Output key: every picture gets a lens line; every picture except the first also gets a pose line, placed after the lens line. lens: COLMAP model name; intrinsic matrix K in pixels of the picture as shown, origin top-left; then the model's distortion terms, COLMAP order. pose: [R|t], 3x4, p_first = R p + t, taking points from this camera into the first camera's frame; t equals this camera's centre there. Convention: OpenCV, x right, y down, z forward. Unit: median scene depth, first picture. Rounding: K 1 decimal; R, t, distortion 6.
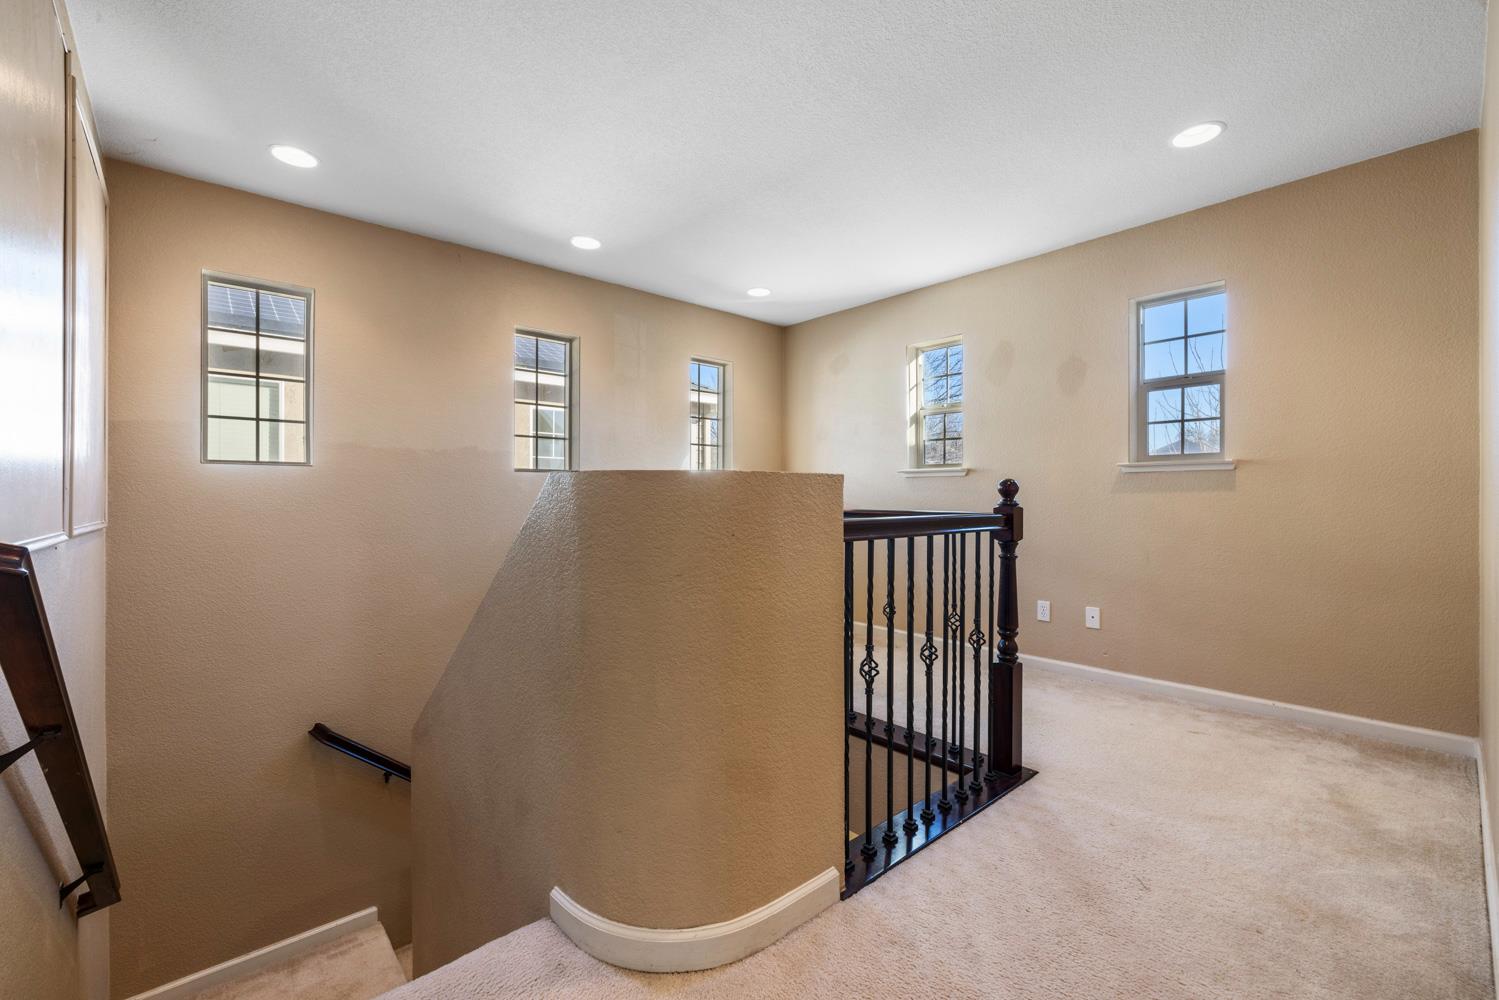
lens RADIAL K [[628.7, 0, 752.2], [0, 628.7, 501.4], [0, 0, 1]] dist [0.002318, -0.000722]
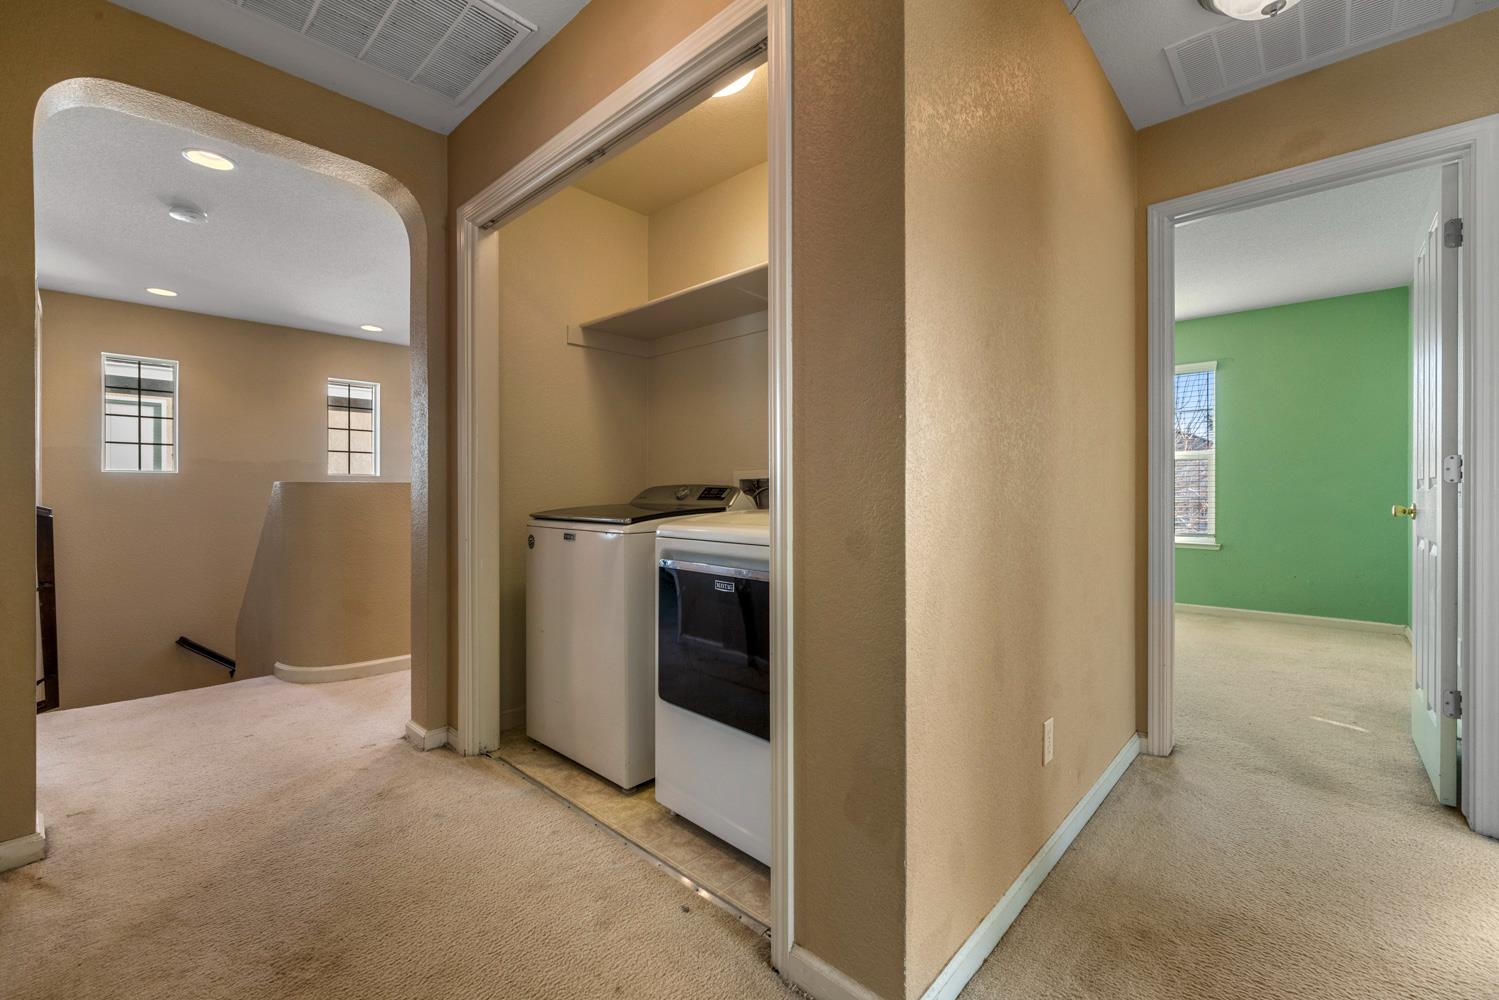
lens RADIAL K [[628.7, 0, 735.9], [0, 628.7, 498.4], [0, 0, 1]] dist [0.002318, -0.000722]
pose [[0.996076, -0.000809, 0.088503, 0.362813], [0.000274, 0.999982, 0.006052, -0.001449], [-0.088506, -0.006004, 0.996058, -0.453268]]
